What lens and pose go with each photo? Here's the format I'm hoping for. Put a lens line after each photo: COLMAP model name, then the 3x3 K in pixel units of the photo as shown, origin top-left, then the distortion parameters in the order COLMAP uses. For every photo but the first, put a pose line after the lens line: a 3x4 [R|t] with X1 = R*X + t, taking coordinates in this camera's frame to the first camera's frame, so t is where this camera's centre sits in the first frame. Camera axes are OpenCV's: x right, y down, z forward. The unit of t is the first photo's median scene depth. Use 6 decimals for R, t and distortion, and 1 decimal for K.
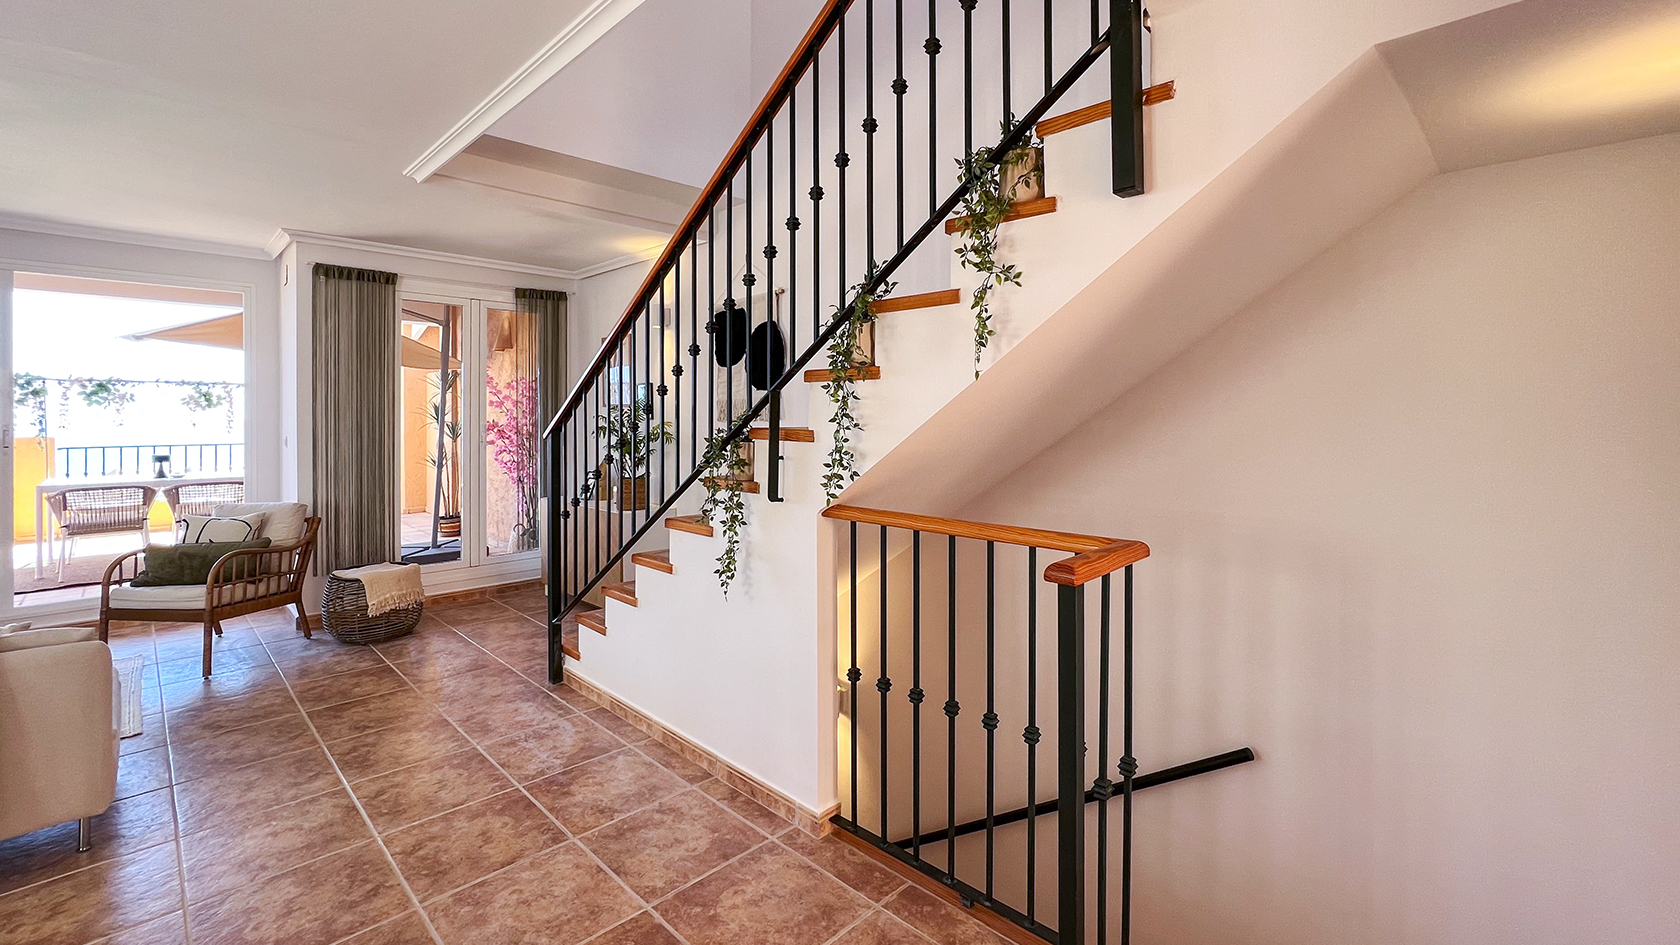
lens RADIAL K [[708.5, 0, 842.6], [0, 708.5, 414.7], [0, 0, 1]] dist [-0.023143, 0.009735]
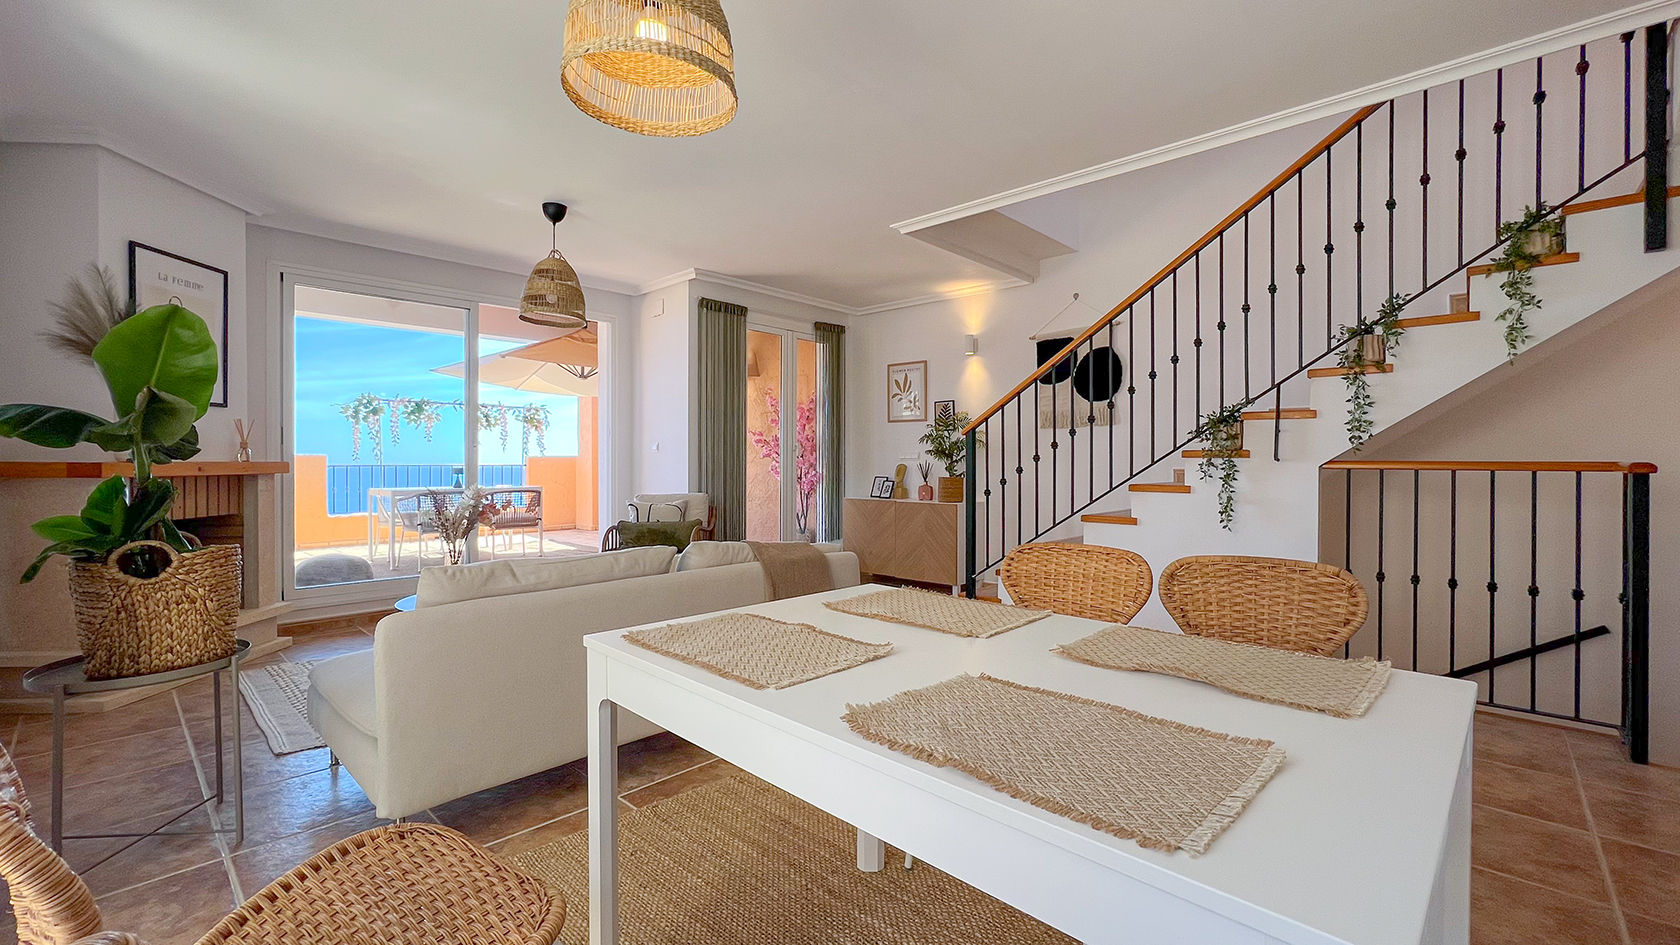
lens RADIAL K [[696.3, 0, 840.0], [0, 696.3, 472.5], [0, 0, 1]] dist [-0.035294, 0.021273]
pose [[0.999702, 0.001112, 0.024382, -0.595030], [-0.001504, 0.999870, 0.016063, 0.072875], [-0.024361, -0.016095, 0.999574, -0.228364]]
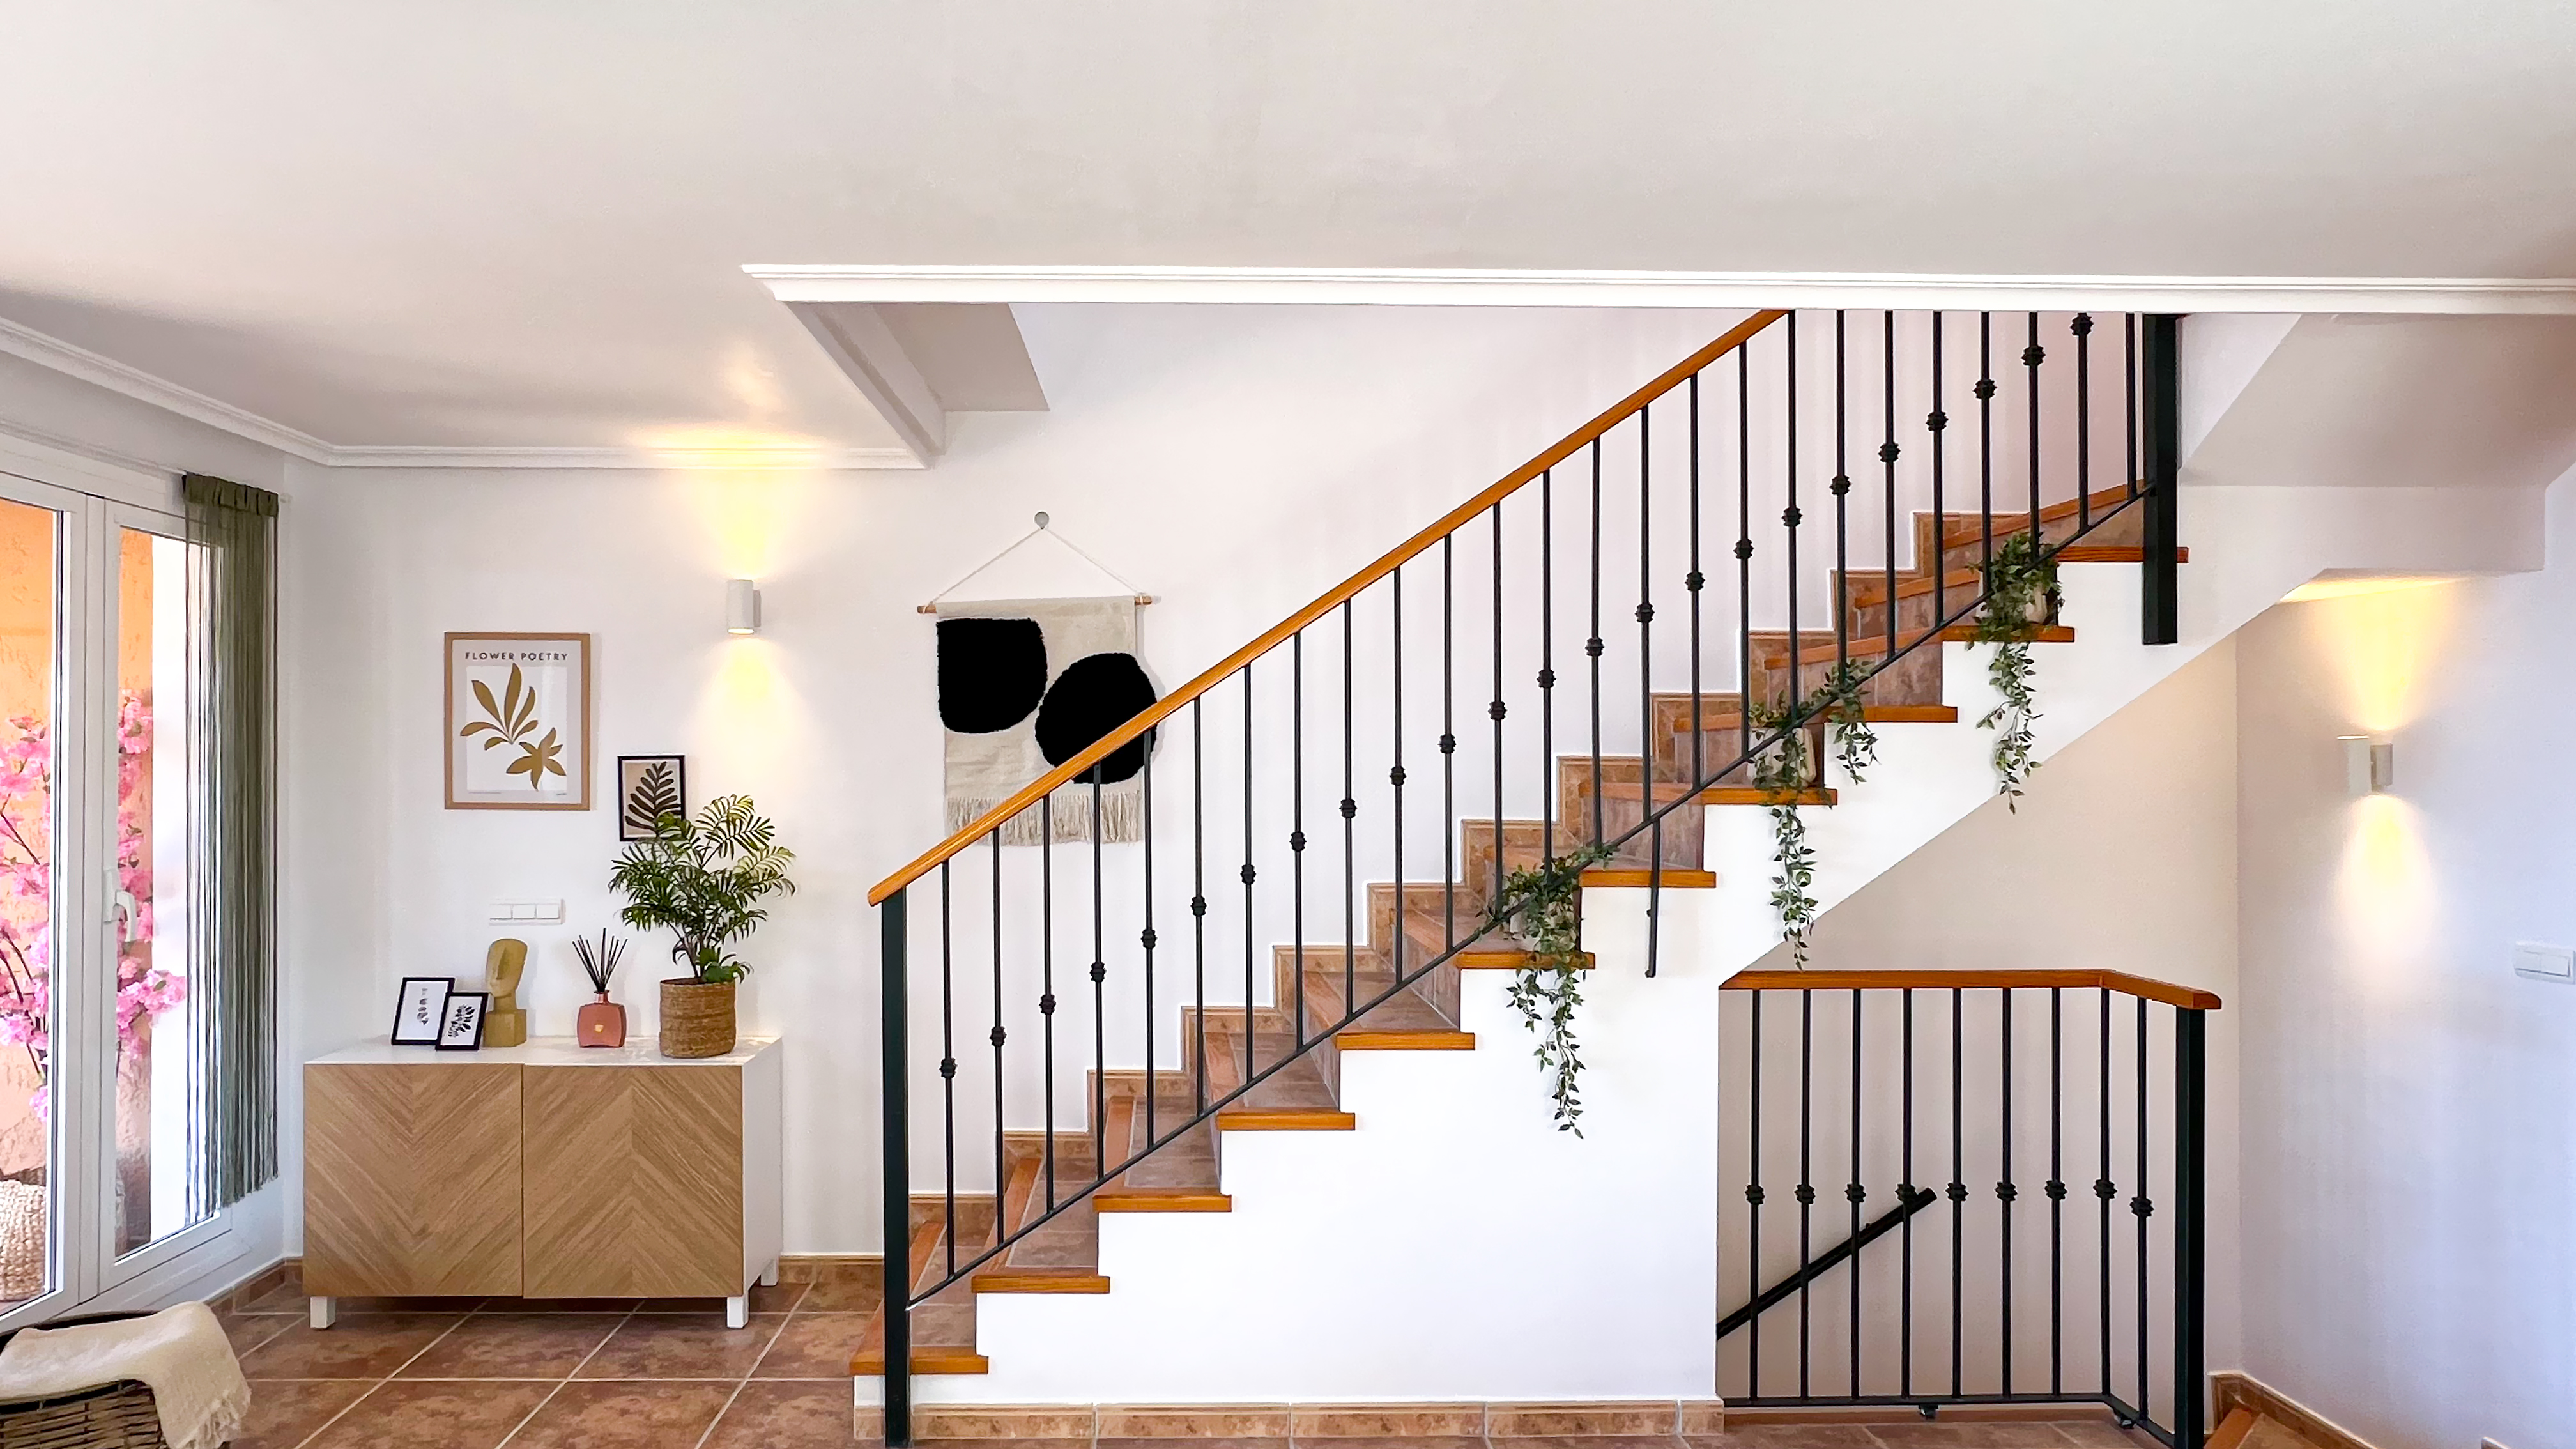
lens RADIAL K [[1480.4, 0, 1224.8], [0, 1480.4, 763.4], [0, 0, 1]] dist [-0.010331, 0.000361]
pose [[0.704187, 0.002743, 0.710009, -0.815424], [-0.001690, 0.999996, -0.002187, -0.046666], [-0.710013, 0.000340, 0.704189, 0.162981]]
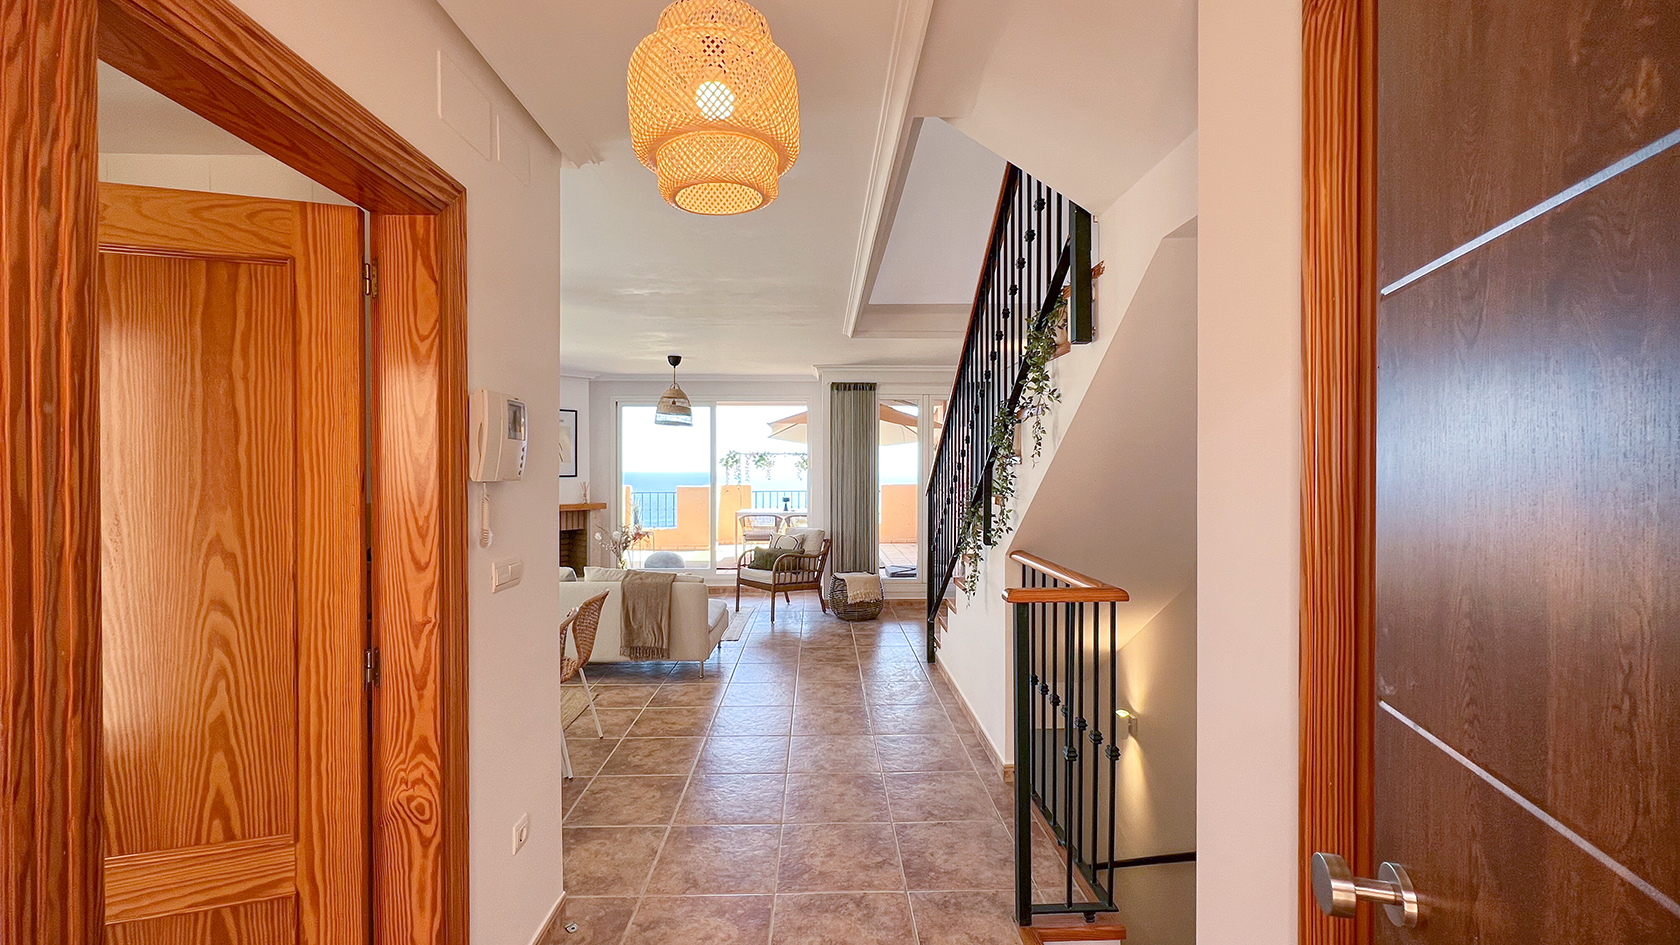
lens RADIAL K [[678.5, 0, 840.0], [0, 678.5, 472.5], [0, 0, 1]] dist [-0.031185, -0.000059]
pose [[0.721296, 0.005739, -0.692603, 0.377633], [-0.001277, 0.999975, 0.006956, -0.021142], [0.692625, -0.004133, 0.721286, -0.124335]]
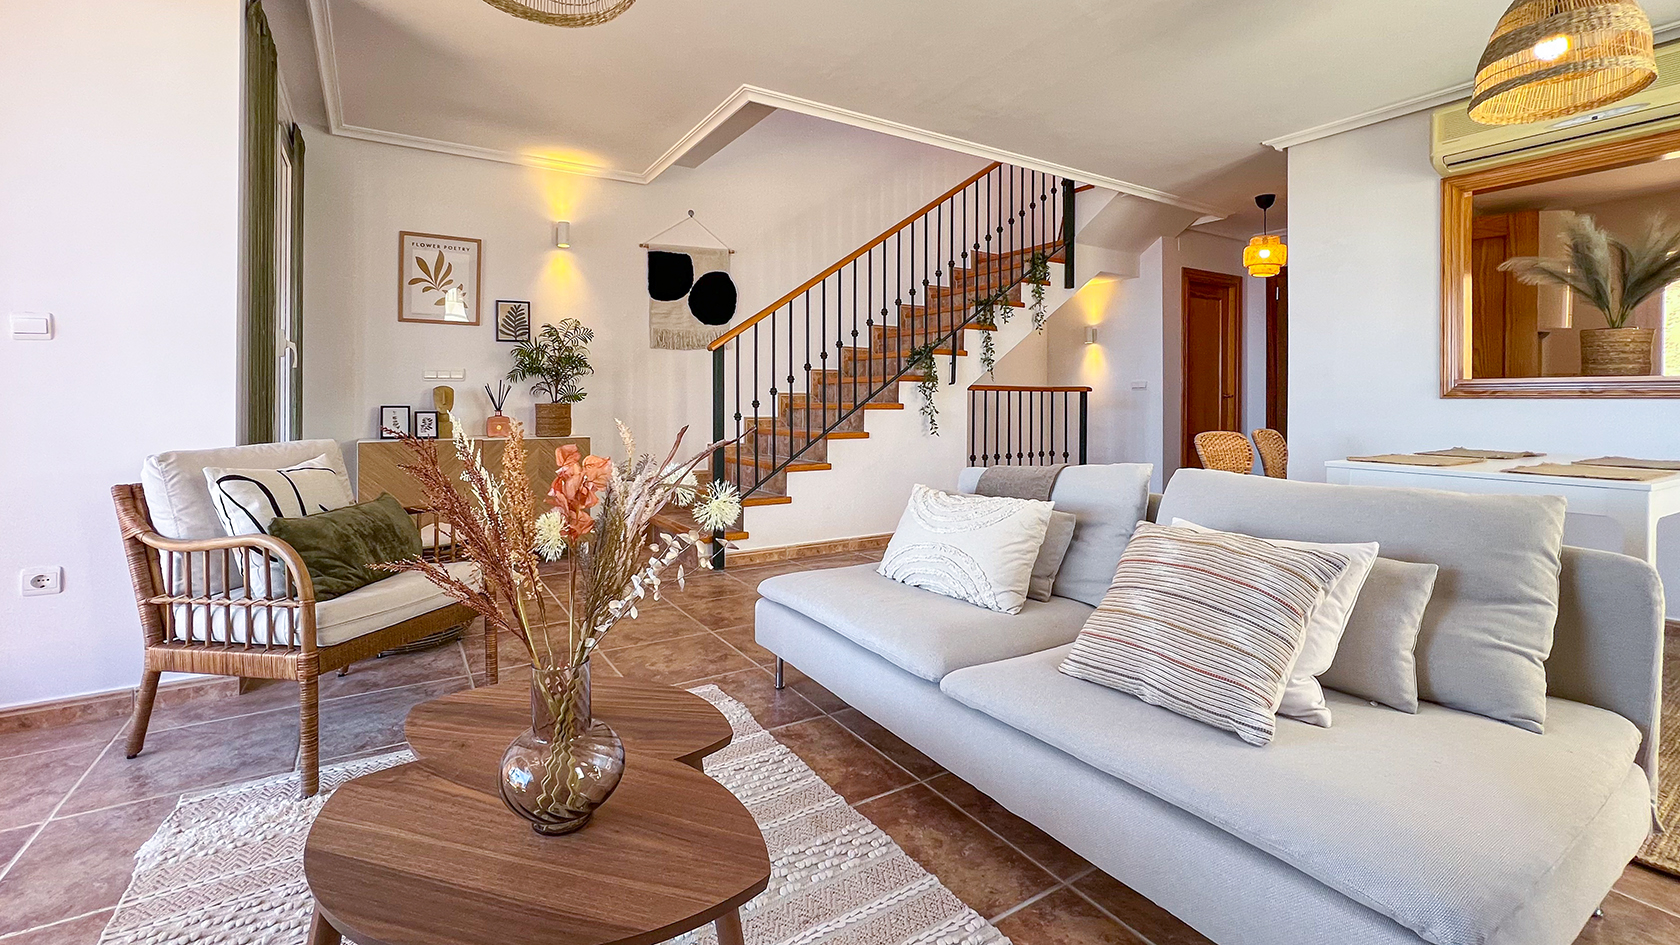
lens RADIAL K [[708.5, 0, 842.6], [0, 708.5, 414.7], [0, 0, 1]] dist [-0.023143, 0.009735]
pose [[0.243623, -0.022528, 0.969608, -1.278198], [-0.001920, 0.999717, 0.023710, 0.094783], [-0.969868, -0.007638, 0.243510, 0.465188]]
